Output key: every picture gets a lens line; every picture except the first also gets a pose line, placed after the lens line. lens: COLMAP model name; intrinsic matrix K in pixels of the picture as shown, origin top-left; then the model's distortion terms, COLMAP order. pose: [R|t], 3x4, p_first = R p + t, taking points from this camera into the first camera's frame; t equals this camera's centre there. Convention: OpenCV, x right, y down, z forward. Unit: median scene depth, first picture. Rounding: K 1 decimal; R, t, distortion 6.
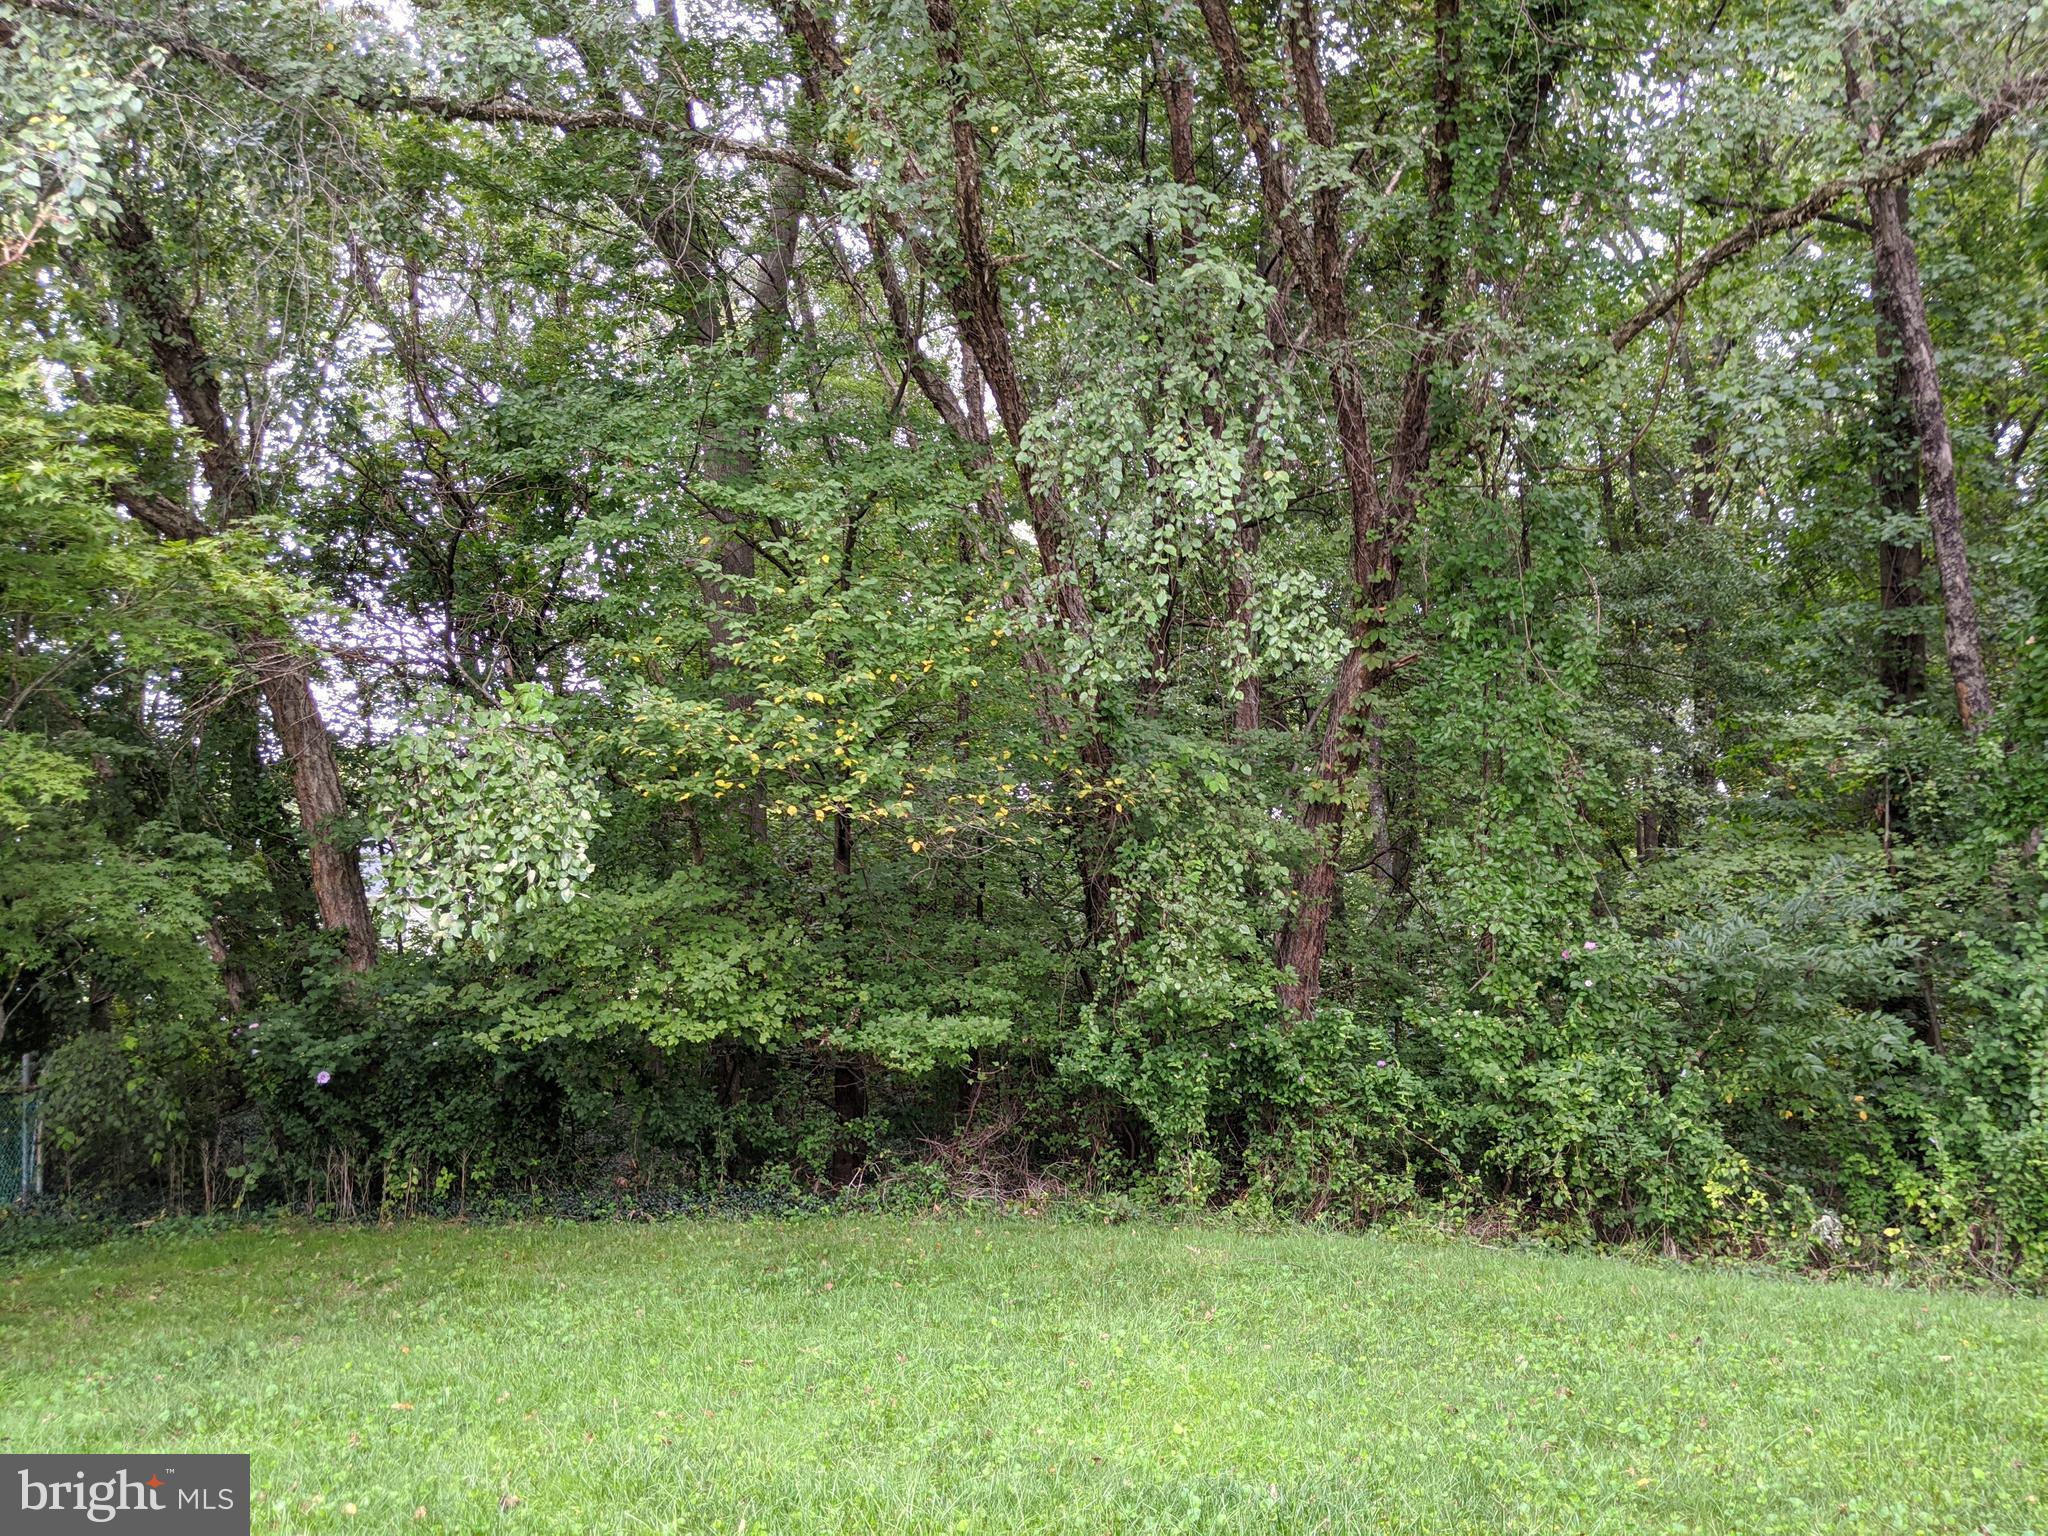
lens RADIAL K [[1617.2, 0, 1022.1], [0, 1617.2, 771.4], [0, 0, 1]] dist [0.021932, -0.066361]
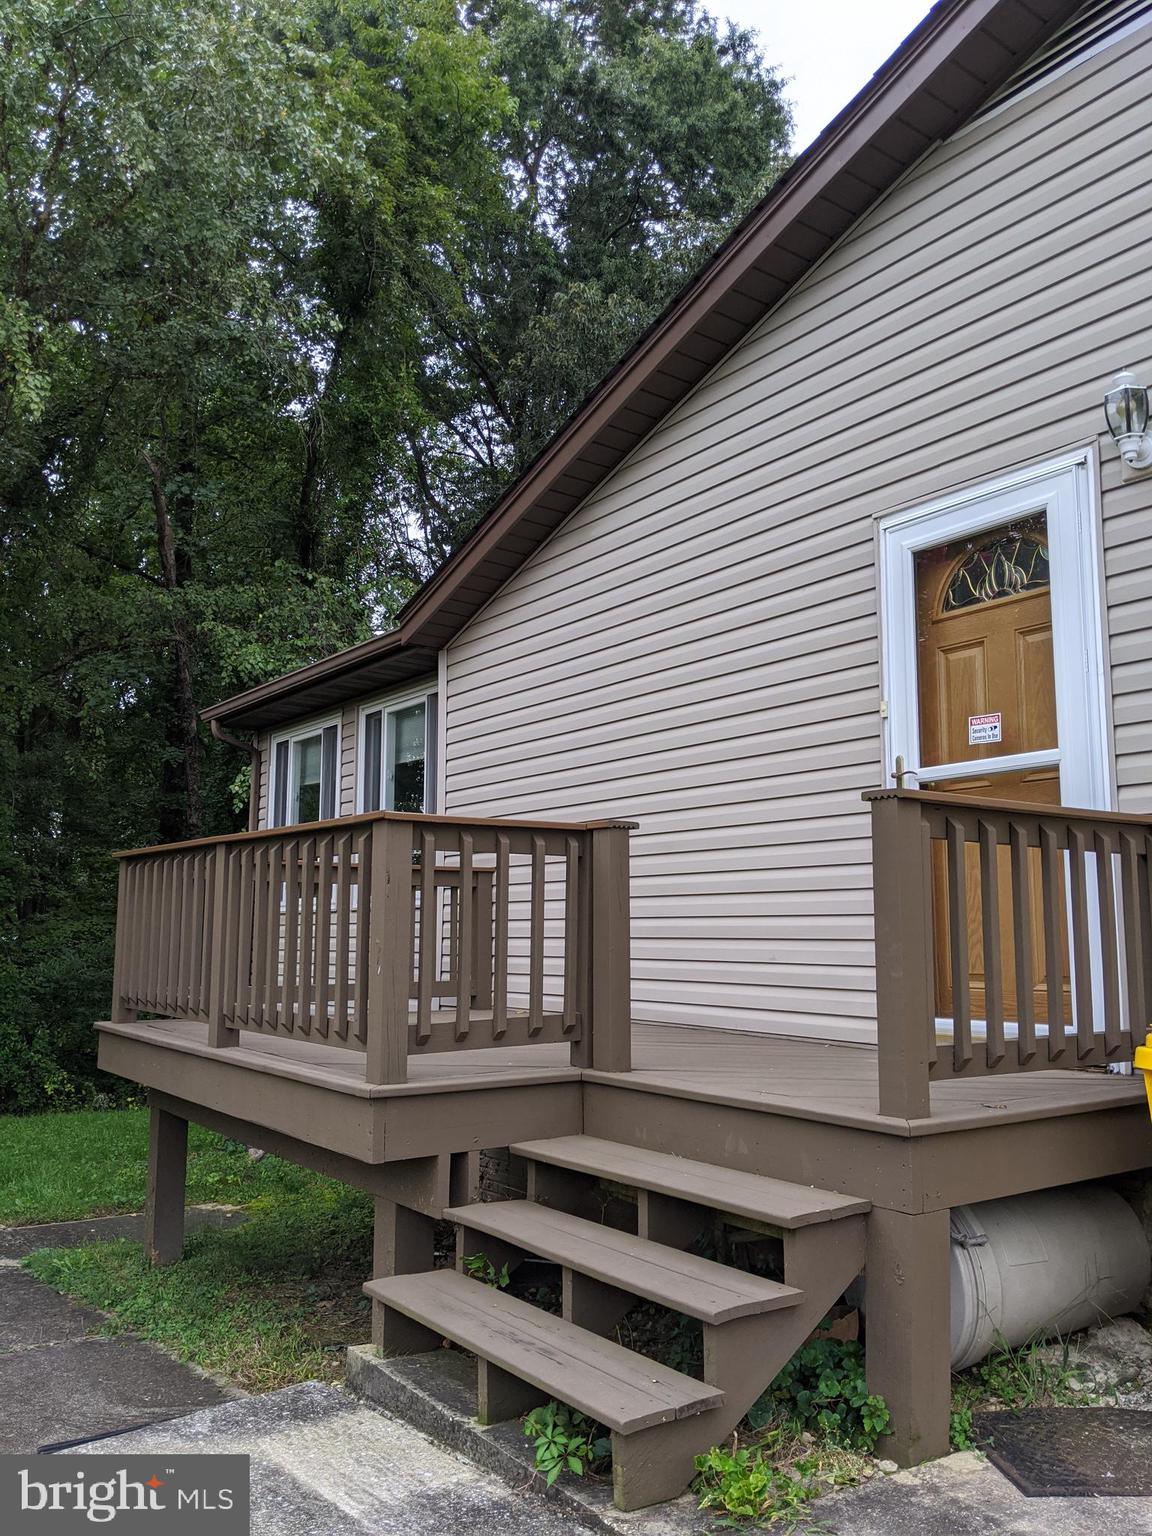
lens RADIAL K [[1212.9, 0, 572.1], [0, 1212.9, 770.4], [0, 0, 1]] dist [0.021932, -0.066361]
pose [[0.703862, 0.087538, 0.704922, -0.220876], [-0.045750, 0.995904, -0.077991, -0.053278], [-0.708862, 0.022645, 0.704984, -0.547761]]
